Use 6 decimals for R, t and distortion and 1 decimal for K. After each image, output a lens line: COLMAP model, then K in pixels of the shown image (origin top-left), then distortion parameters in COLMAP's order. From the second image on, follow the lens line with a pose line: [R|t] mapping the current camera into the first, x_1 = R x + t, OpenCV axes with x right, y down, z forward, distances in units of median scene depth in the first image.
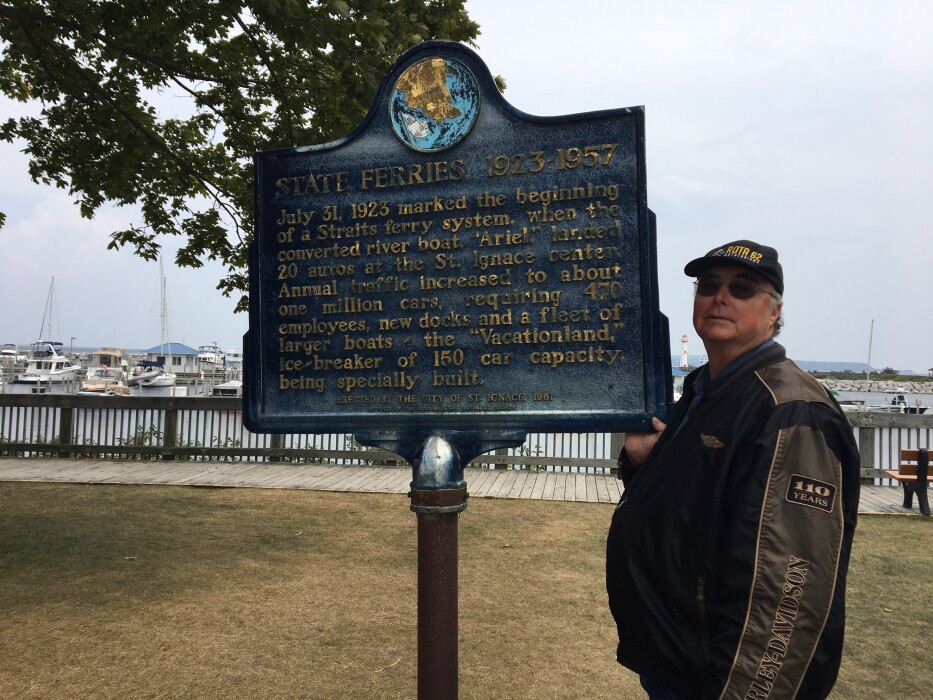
lens RADIAL K [[807.9, 0, 466.5], [0, 807.9, 350.0], [0, 0, 1]] dist [0.107096, -0.186265]
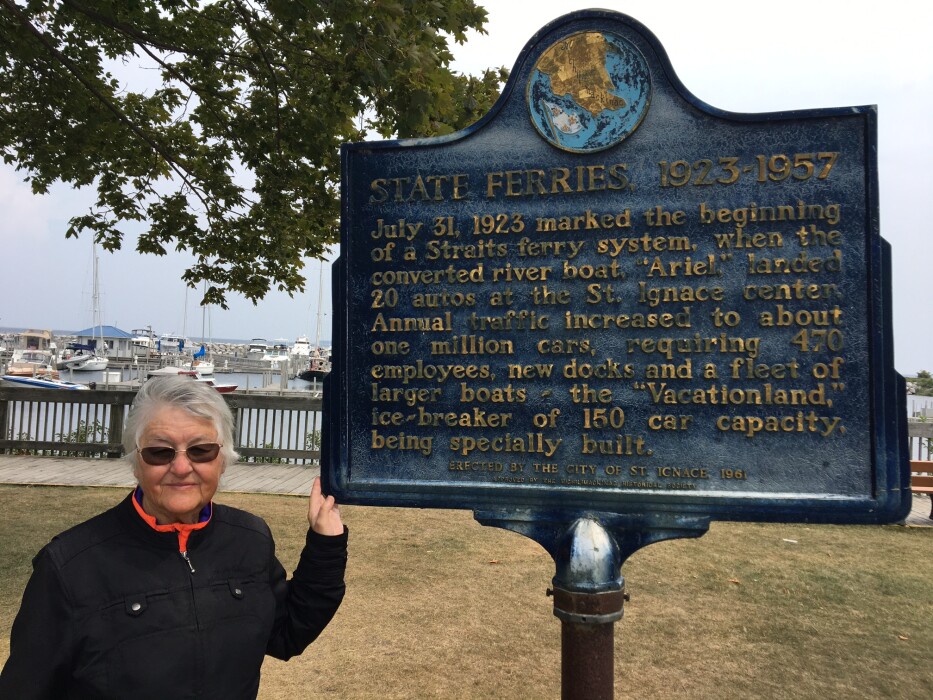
lens RADIAL K [[807.9, 0, 466.5], [0, 807.9, 350.0], [0, 0, 1]] dist [0.107096, -0.186265]
pose [[0.996944, 0.020444, 0.075391, -0.208340], [-0.021581, 0.999665, 0.014298, -0.062404], [-0.075073, -0.015881, 0.997052, 0.224389]]
